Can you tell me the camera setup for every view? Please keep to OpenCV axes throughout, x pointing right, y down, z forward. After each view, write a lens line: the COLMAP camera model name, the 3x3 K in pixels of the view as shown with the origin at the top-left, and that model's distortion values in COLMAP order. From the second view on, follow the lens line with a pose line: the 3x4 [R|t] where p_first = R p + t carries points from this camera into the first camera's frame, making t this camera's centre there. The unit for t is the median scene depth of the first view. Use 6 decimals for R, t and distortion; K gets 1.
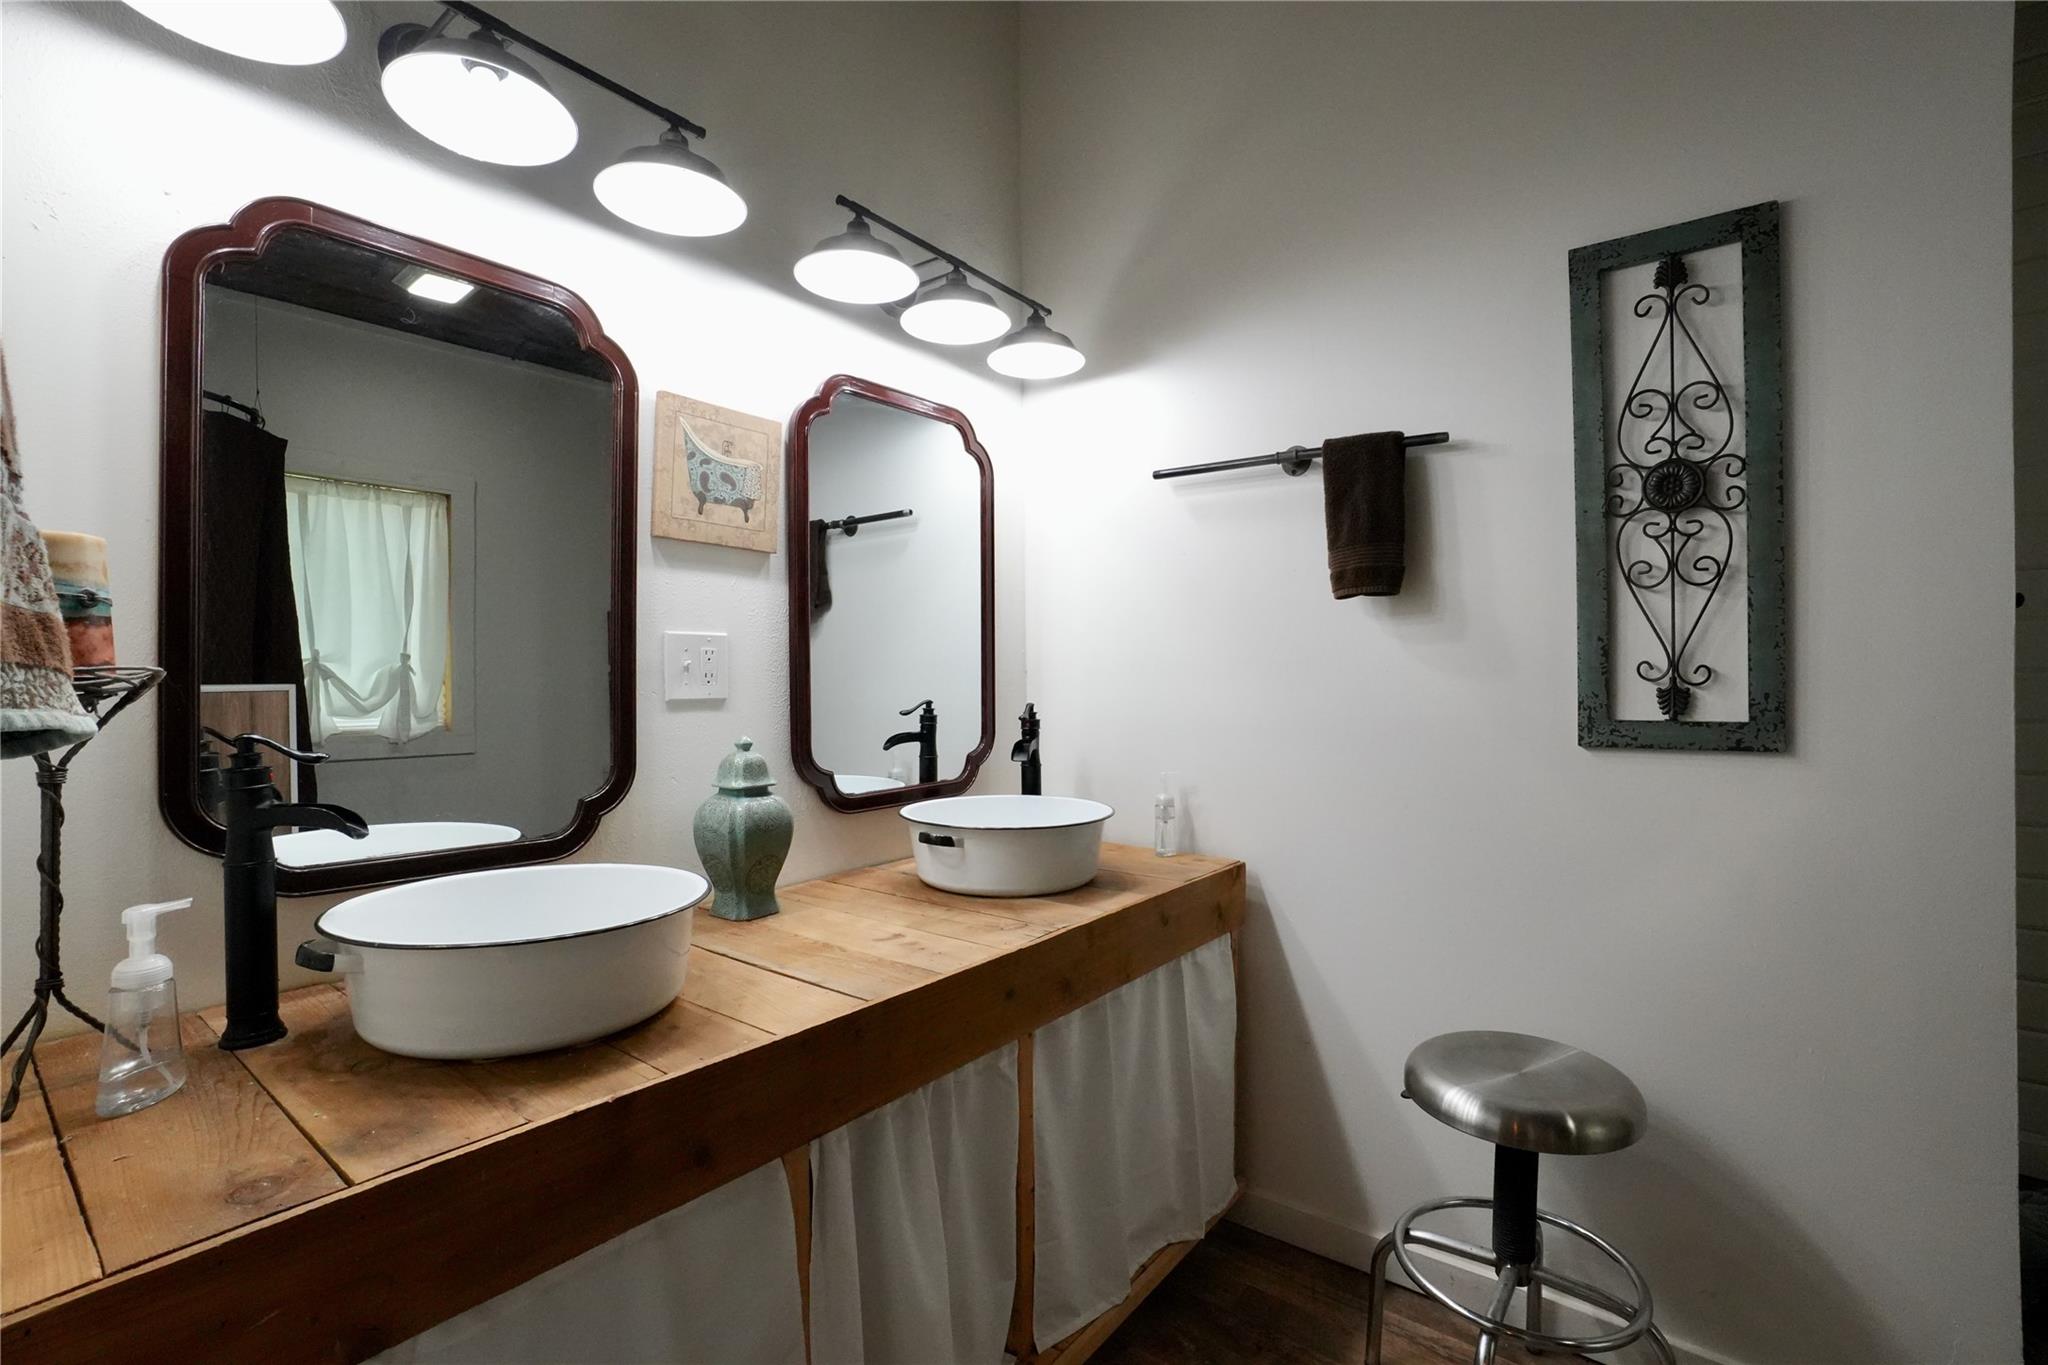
lens RADIAL K [[910.7, 0, 1021.9], [0, 910.7, 688.0], [0, 0, 1]] dist [-0.053438, 0.013680]
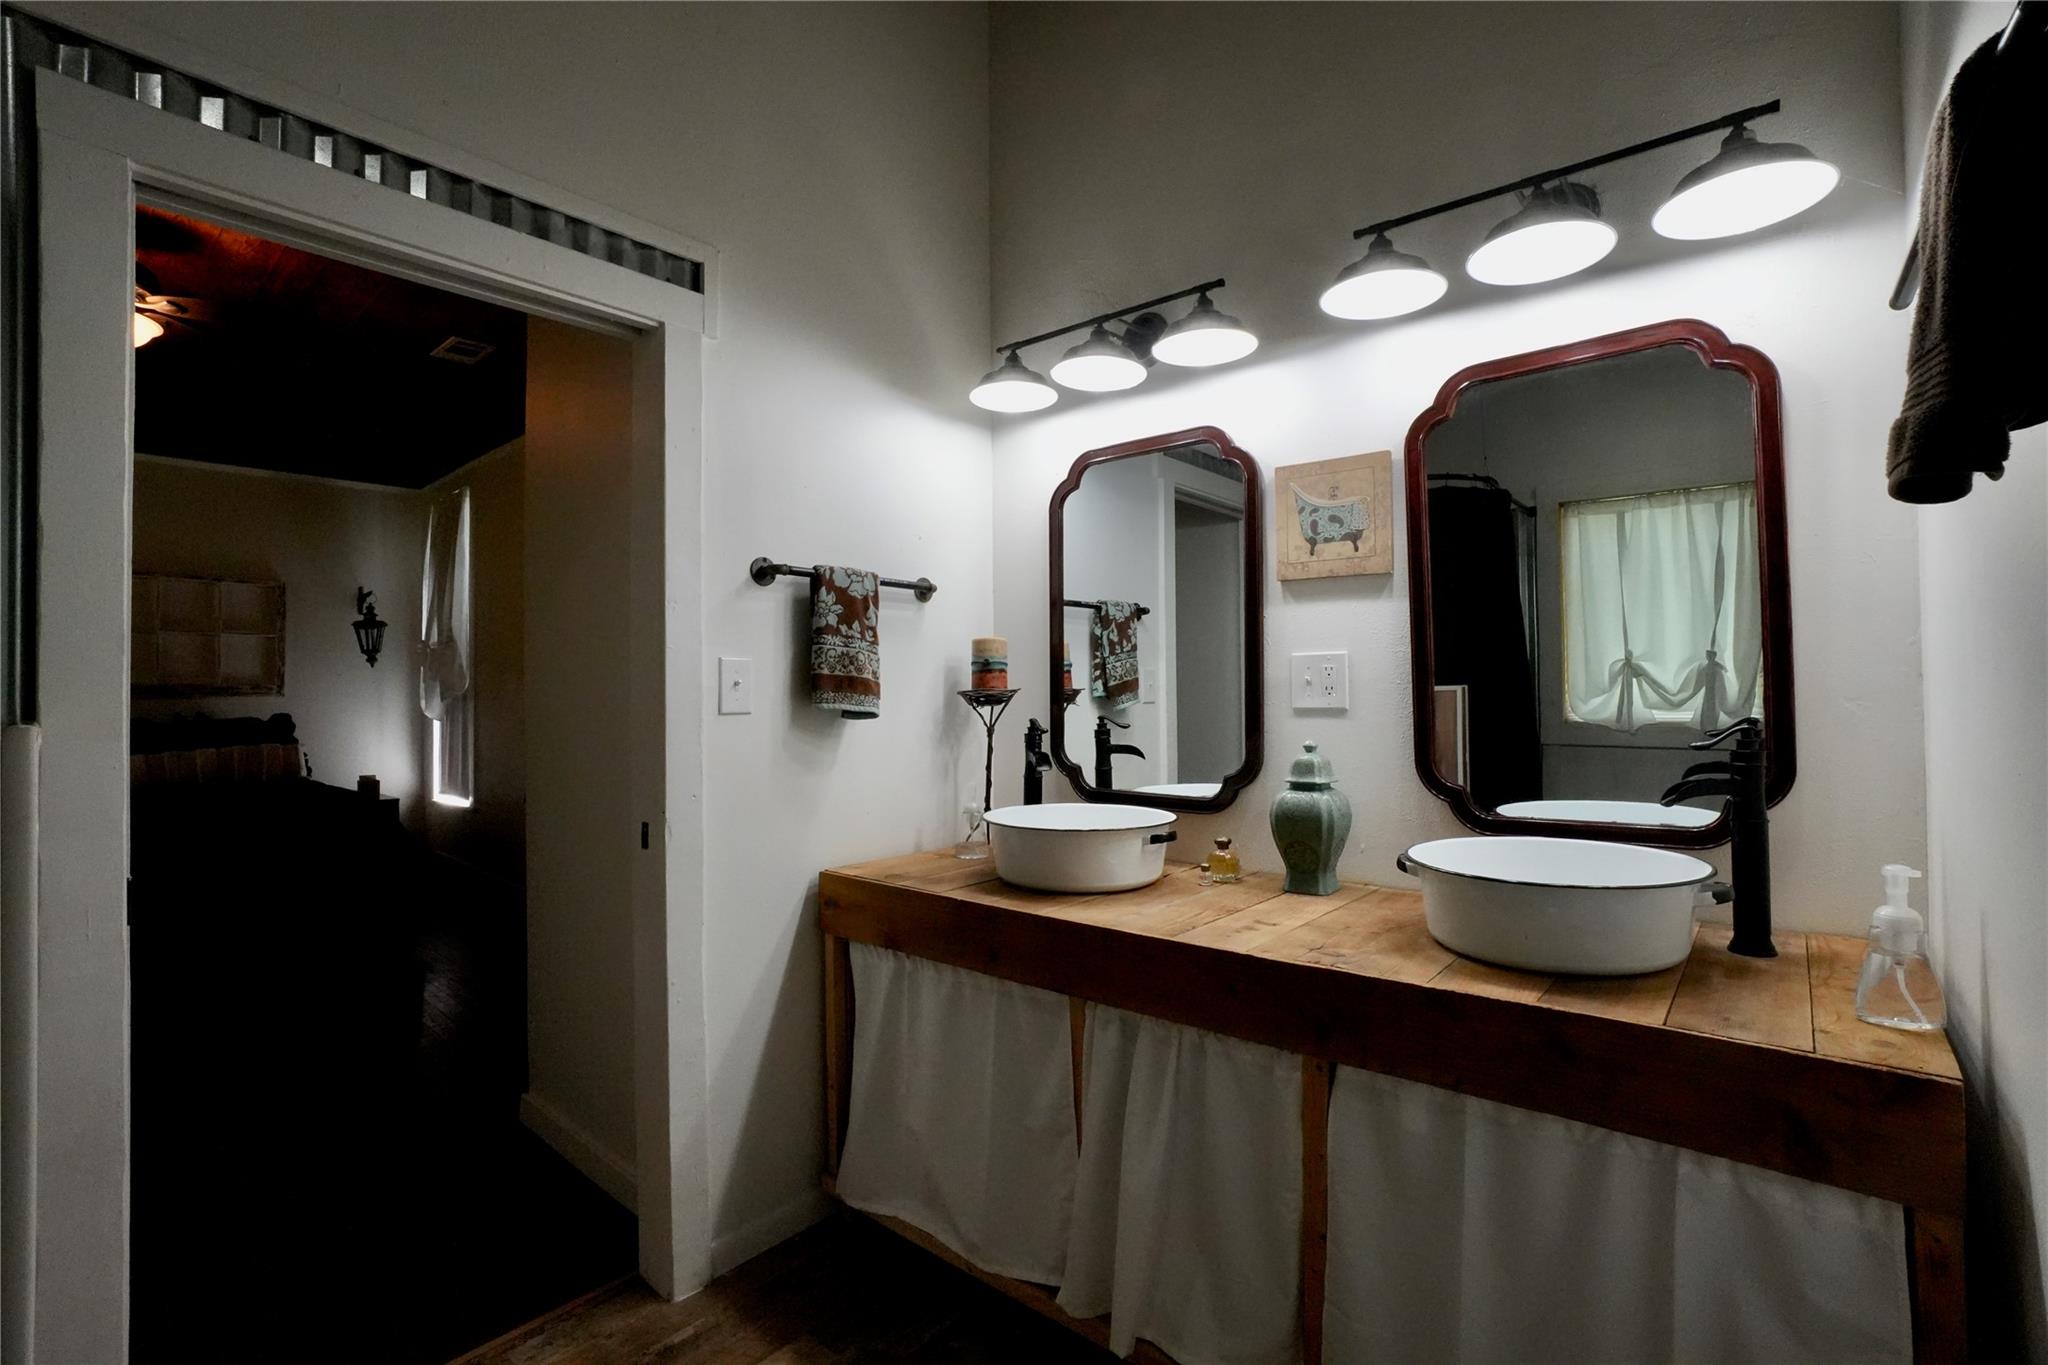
lens RADIAL K [[910.7, 0, 1023.7], [0, 910.7, 677.3], [0, 0, 1]] dist [-0.053438, 0.013680]
pose [[-0.009259, -0.007406, -0.999930, 0.859141], [0.011389, 0.999907, -0.007511, -0.023792], [0.999892, -0.011457, -0.009174, 0.619720]]
